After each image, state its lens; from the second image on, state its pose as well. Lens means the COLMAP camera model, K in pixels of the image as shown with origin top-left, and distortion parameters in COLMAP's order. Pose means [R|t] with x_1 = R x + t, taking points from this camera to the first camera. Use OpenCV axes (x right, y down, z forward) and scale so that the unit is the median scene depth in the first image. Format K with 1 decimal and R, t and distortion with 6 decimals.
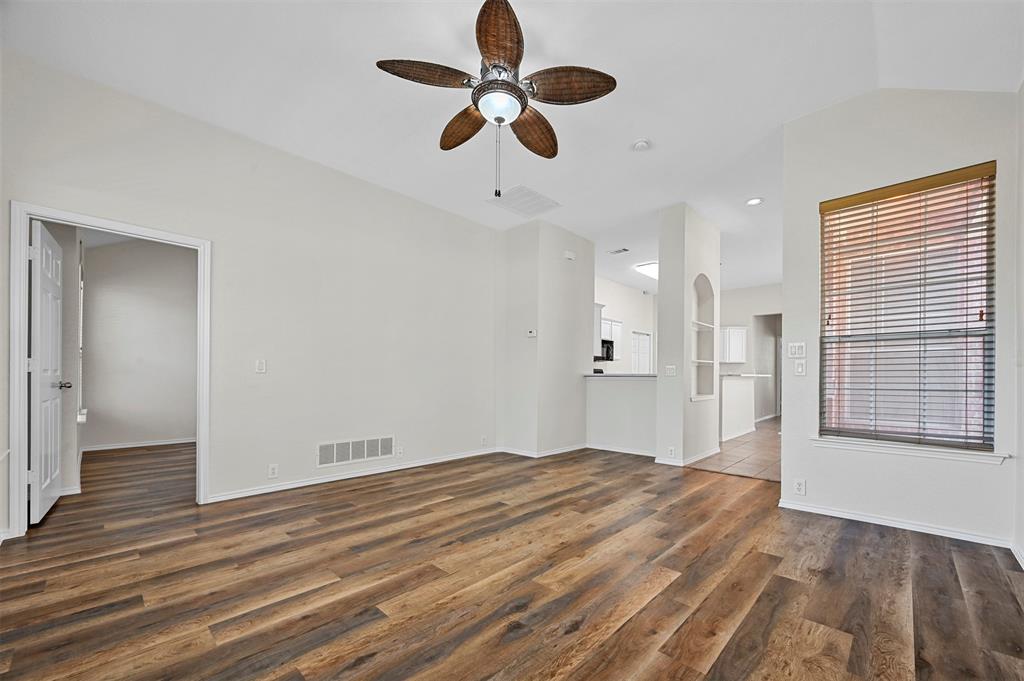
lens RADIAL K [[408.5, 0, 551.0], [0, 408.5, 377.8], [0, 0, 1]] dist [-0.003210, 0.000986]
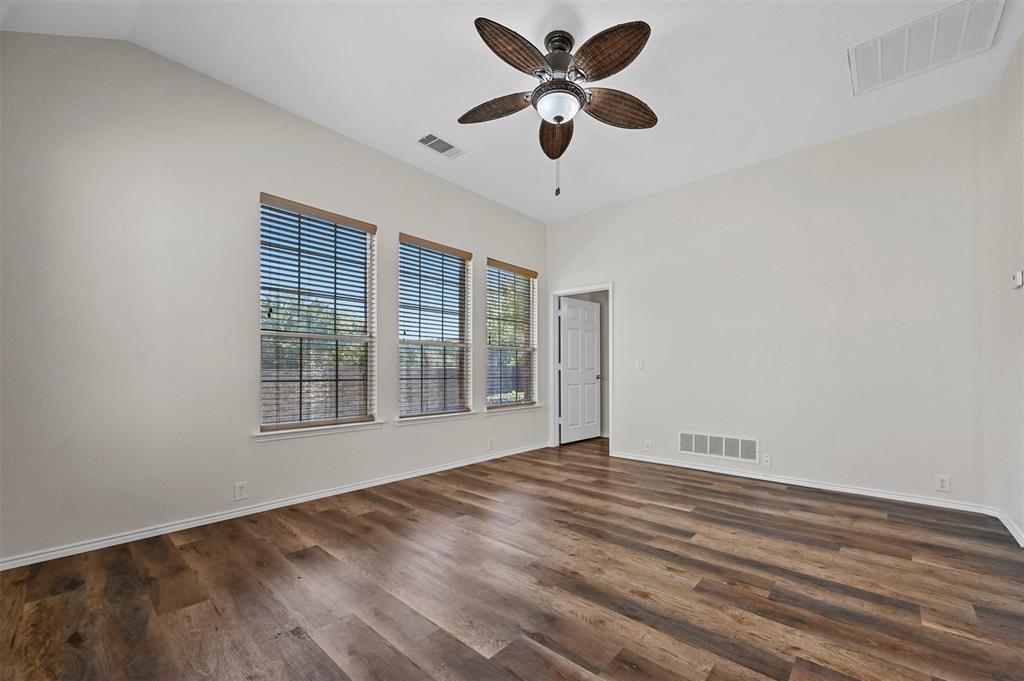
lens RADIAL K [[408.5, 0, 536.7], [0, 408.5, 372.1], [0, 0, 1]] dist [-0.003210, 0.000986]
pose [[0.016711, 0.001835, -0.999859, 0.668034], [-0.002251, 0.999996, 0.001797, -0.004536], [0.999858, 0.002221, 0.016715, 0.705445]]
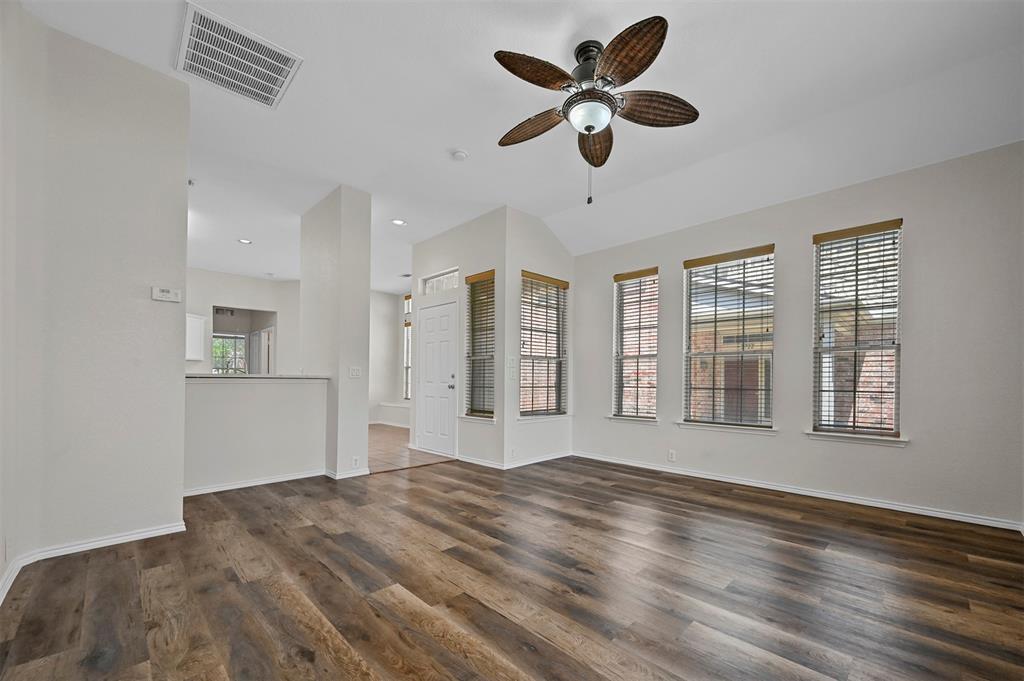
lens RADIAL K [[408.5, 0, 536.1], [0, 408.5, 375.1], [0, 0, 1]] dist [-0.003210, 0.000986]
pose [[0.042993, 0.009431, 0.999031, -0.882917], [-0.003296, 0.999951, -0.009298, -0.006909], [-0.999070, -0.002893, 0.043022, 0.825372]]
